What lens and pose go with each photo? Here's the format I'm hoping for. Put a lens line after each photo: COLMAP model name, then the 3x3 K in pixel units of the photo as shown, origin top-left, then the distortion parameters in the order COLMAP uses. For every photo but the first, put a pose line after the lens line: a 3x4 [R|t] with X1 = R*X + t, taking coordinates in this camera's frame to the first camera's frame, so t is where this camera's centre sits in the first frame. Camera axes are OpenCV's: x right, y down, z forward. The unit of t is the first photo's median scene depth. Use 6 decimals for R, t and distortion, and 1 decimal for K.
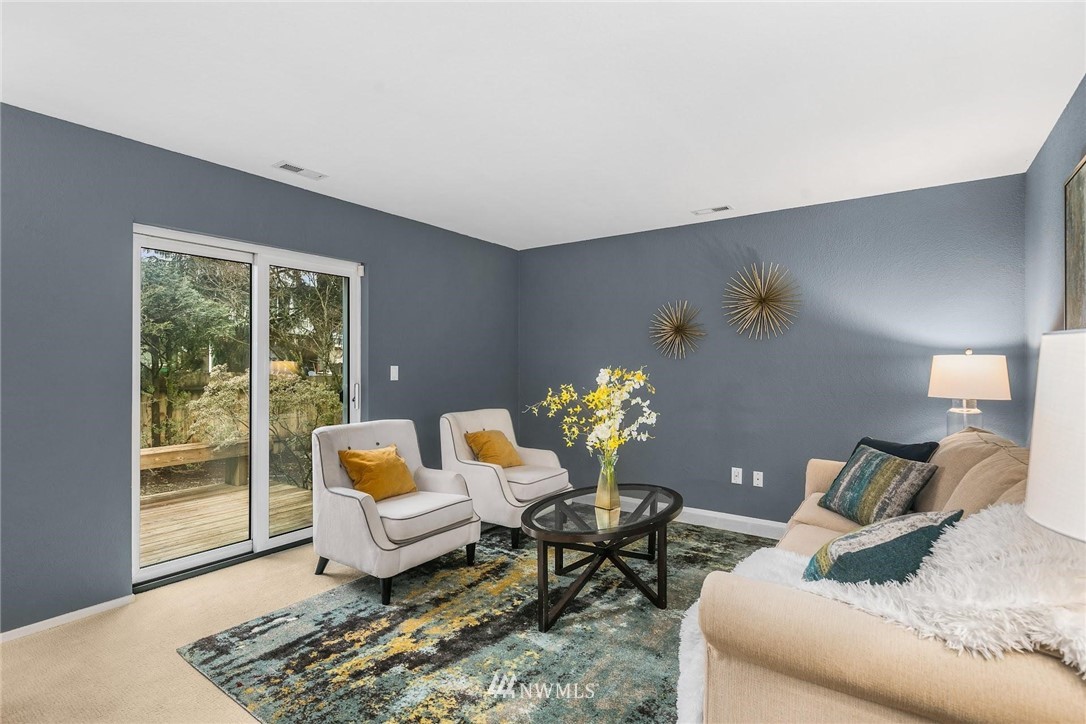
lens RADIAL K [[522.6, 0, 541.2], [0, 522.6, 363.2], [0, 0, 1]] dist [-0.001442, -0.000228]
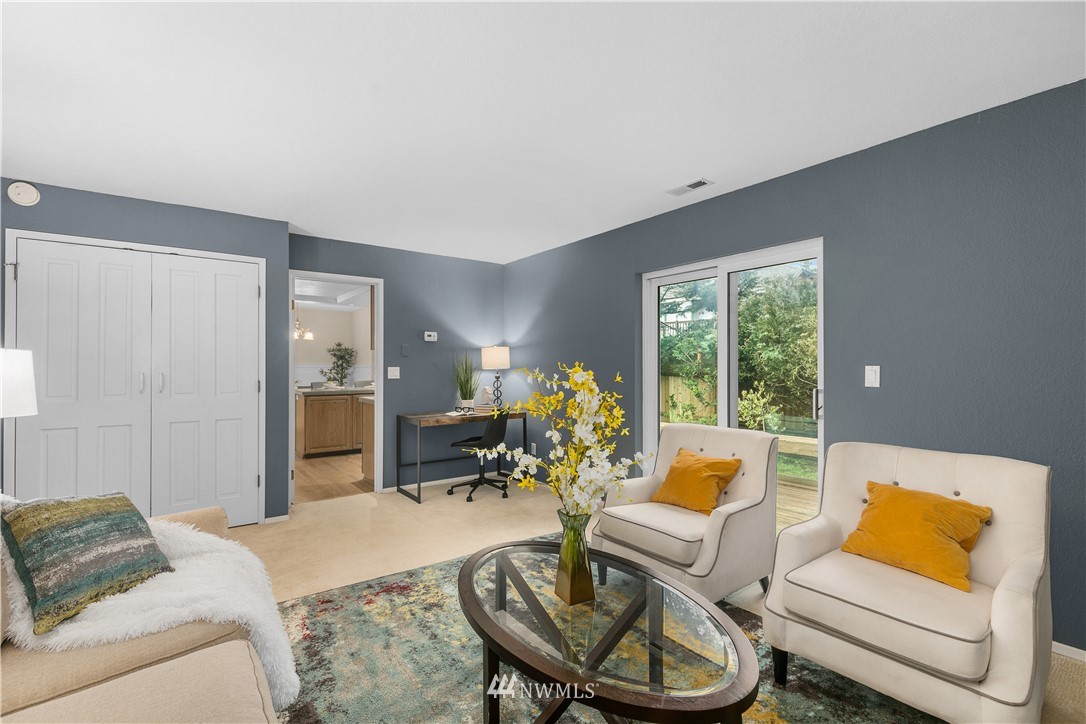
lens RADIAL K [[479.3, 0, 542.8], [0, 479.3, 362.9], [0, 0, 1]] dist [-0.000838, -0.000008]
pose [[-0.295713, 0.000701, -0.955277, 0.630268], [0.005628, 0.999984, -0.001008, -0.000052], [0.955260, -0.005675, -0.295712, 1.068182]]
